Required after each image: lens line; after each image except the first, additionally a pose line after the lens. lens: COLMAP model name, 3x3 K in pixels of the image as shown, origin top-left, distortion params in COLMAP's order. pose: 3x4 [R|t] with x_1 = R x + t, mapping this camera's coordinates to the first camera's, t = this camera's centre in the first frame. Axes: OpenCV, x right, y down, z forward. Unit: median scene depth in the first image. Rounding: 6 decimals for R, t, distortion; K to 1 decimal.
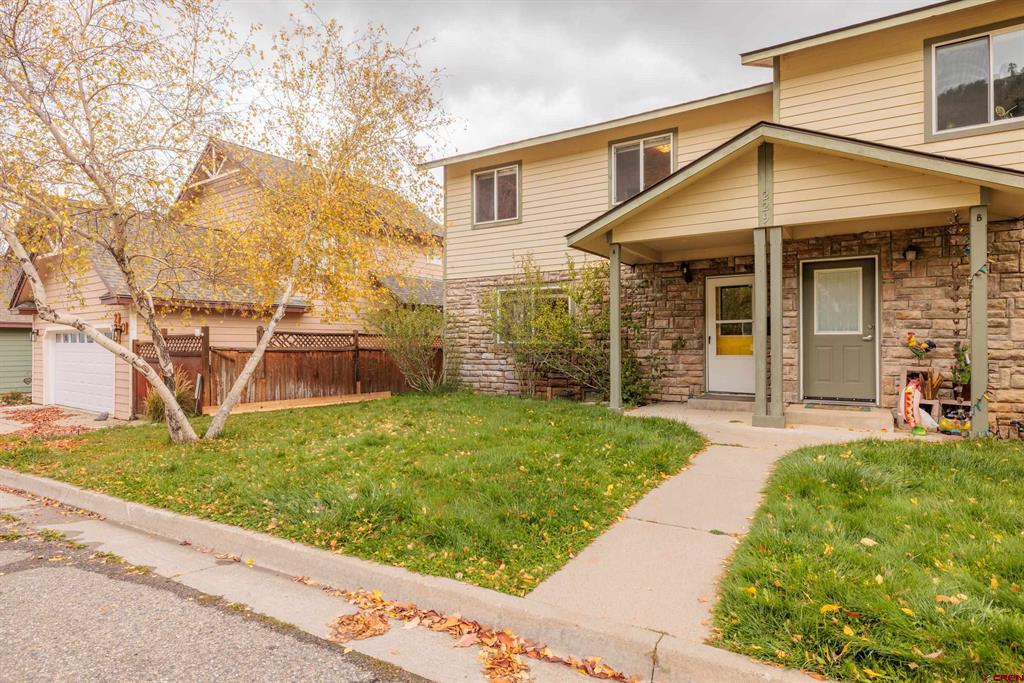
lens RADIAL K [[550.6, 0, 516.9], [0, 550.6, 343.5], [0, 0, 1]] dist [0.000516, -0.001582]
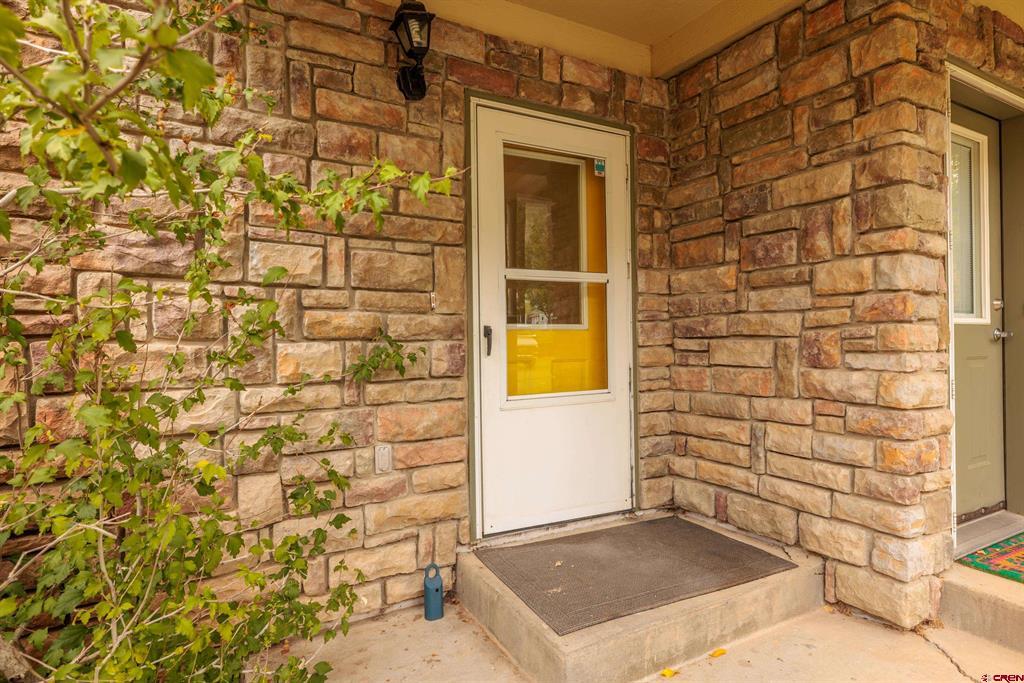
lens RADIAL K [[550.6, 0, 512.6], [0, 550.6, 339.1], [0, 0, 1]] dist [0.000516, -0.001582]
pose [[0.493018, -0.000615, 0.870019, 0.127030], [0.005777, 0.999980, -0.002567, -0.005992], [-0.870000, 0.006291, 0.493012, 0.853511]]
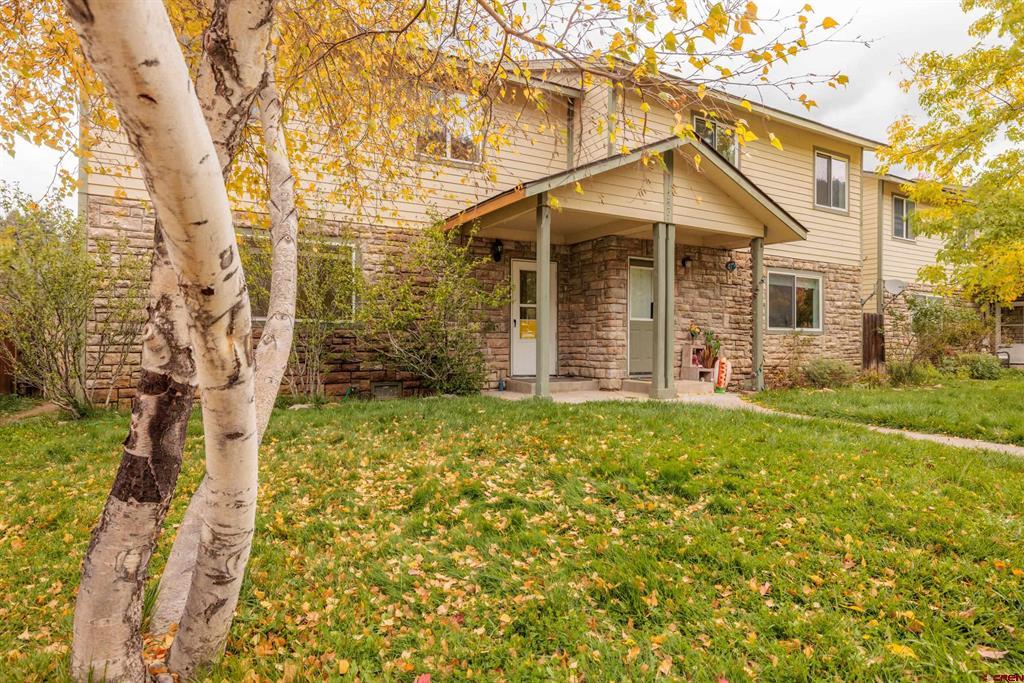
lens RADIAL K [[550.6, 0, 512.5], [0, 550.6, 339.4], [0, 0, 1]] dist [0.000516, -0.001582]
pose [[0.493842, 0.007919, 0.869516, -0.499521], [-0.008798, 0.999953, -0.004110, 0.026432], [-0.869507, -0.005620, 0.493888, 0.515044]]
